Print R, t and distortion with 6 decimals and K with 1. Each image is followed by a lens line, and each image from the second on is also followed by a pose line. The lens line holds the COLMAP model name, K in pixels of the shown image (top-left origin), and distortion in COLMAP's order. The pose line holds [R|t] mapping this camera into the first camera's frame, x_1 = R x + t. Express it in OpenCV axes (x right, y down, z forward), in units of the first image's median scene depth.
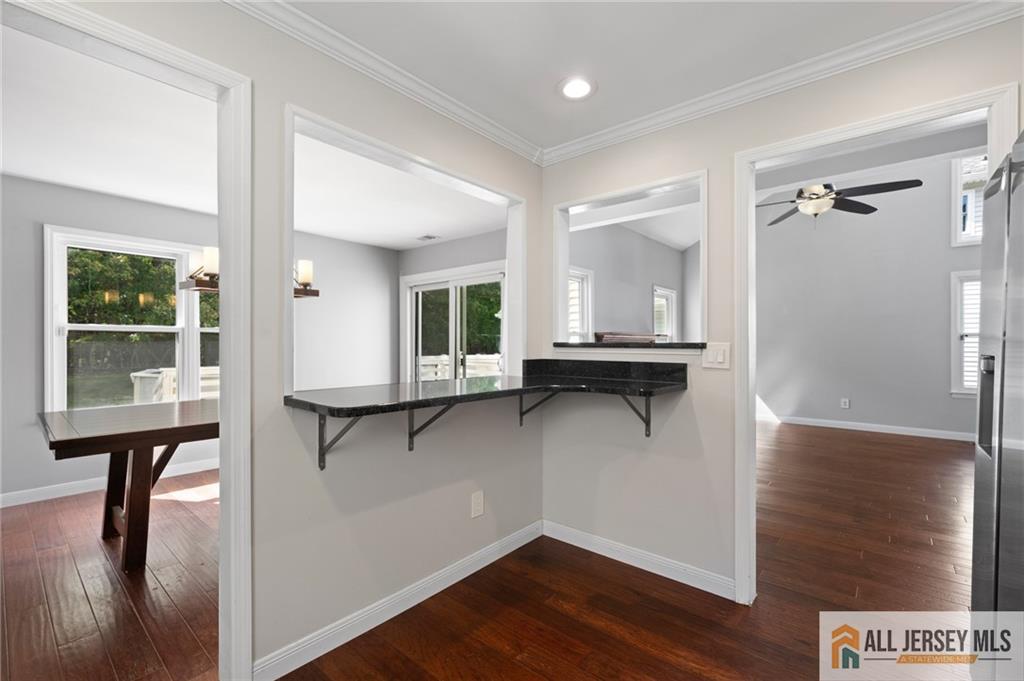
lens RADIAL K [[445.8, 0, 515.1], [0, 445.8, 343.4], [0, 0, 1]] dist [0.000536, -0.000508]
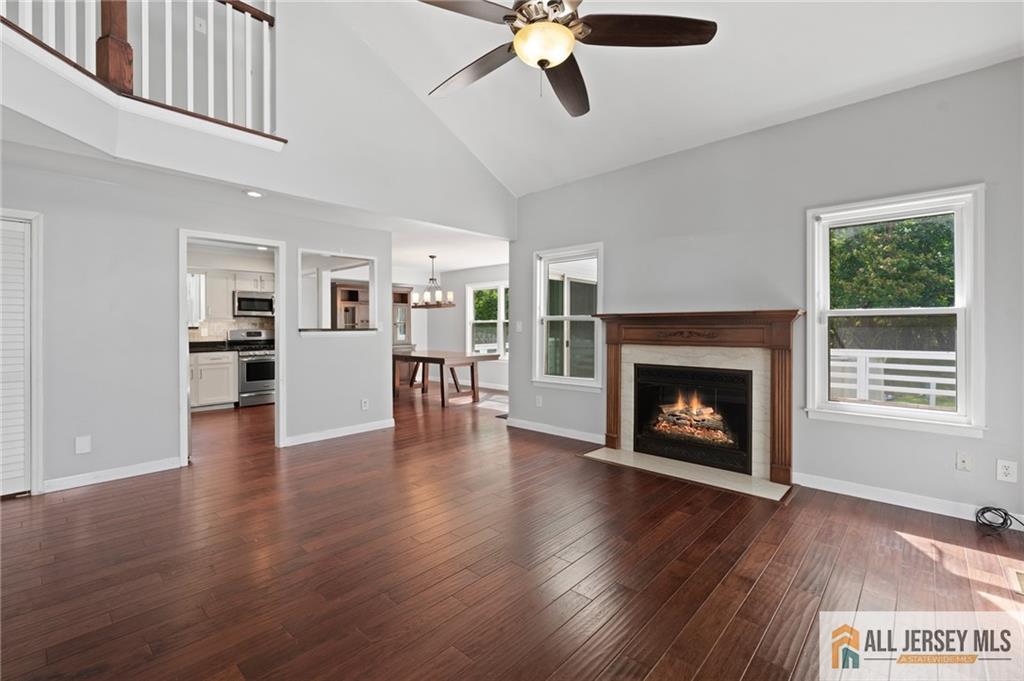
lens RADIAL K [[445.8, 0, 511.0], [0, 445.8, 330.5], [0, 0, 1]] dist [0.000536, -0.000508]
pose [[-0.043025, 0.006979, -0.999050, 1.113543], [0.003538, 0.999970, 0.006833, -0.001232], [0.999068, -0.003241, -0.043048, 0.914359]]
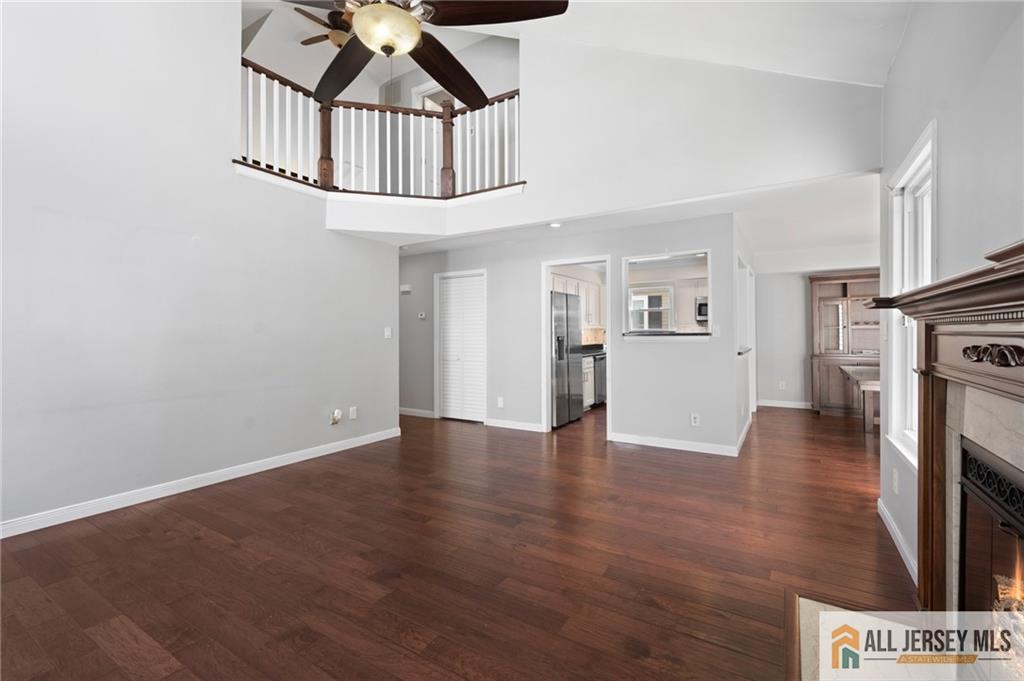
lens RADIAL K [[445.8, 0, 514.4], [0, 445.8, 331.2], [0, 0, 1]] dist [0.000536, -0.000508]
pose [[-0.989406, 0.003695, -0.145126, 0.584506], [0.004654, 0.999970, -0.006270, 0.000068], [0.145098, -0.006879, -0.989393, 1.374307]]
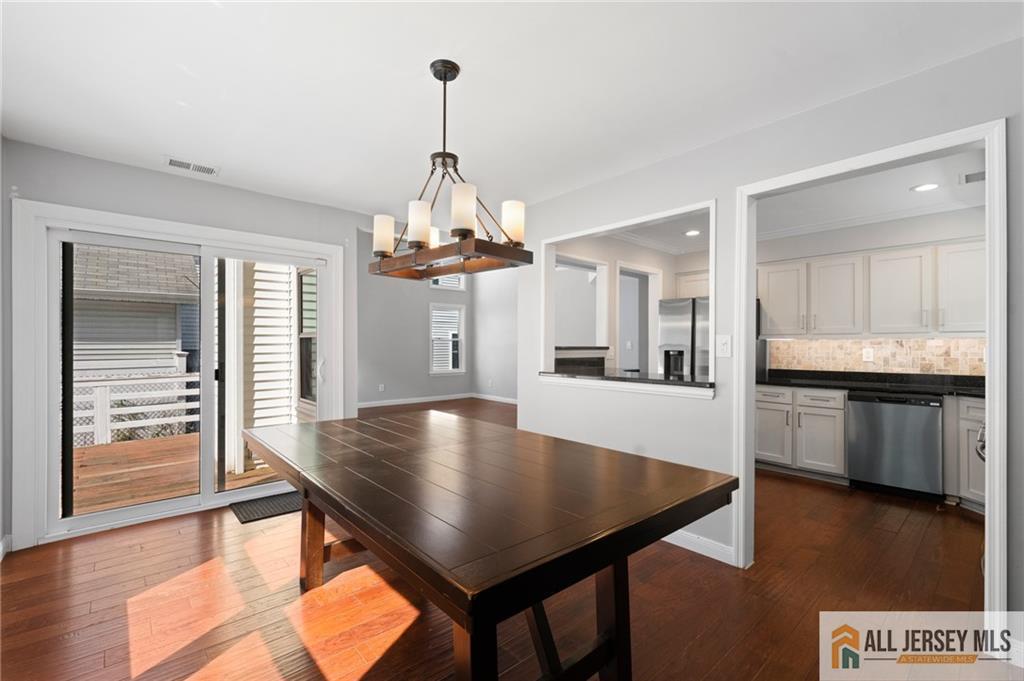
lens RADIAL K [[445.8, 0, 509.1], [0, 445.8, 344.1], [0, 0, 1]] dist [0.000536, -0.000508]
pose [[0.158384, 0.003276, 0.987372, -0.715643], [-0.007489, 0.999970, -0.002116, -0.002713], [-0.987349, -0.007059, 0.158403, 0.470297]]
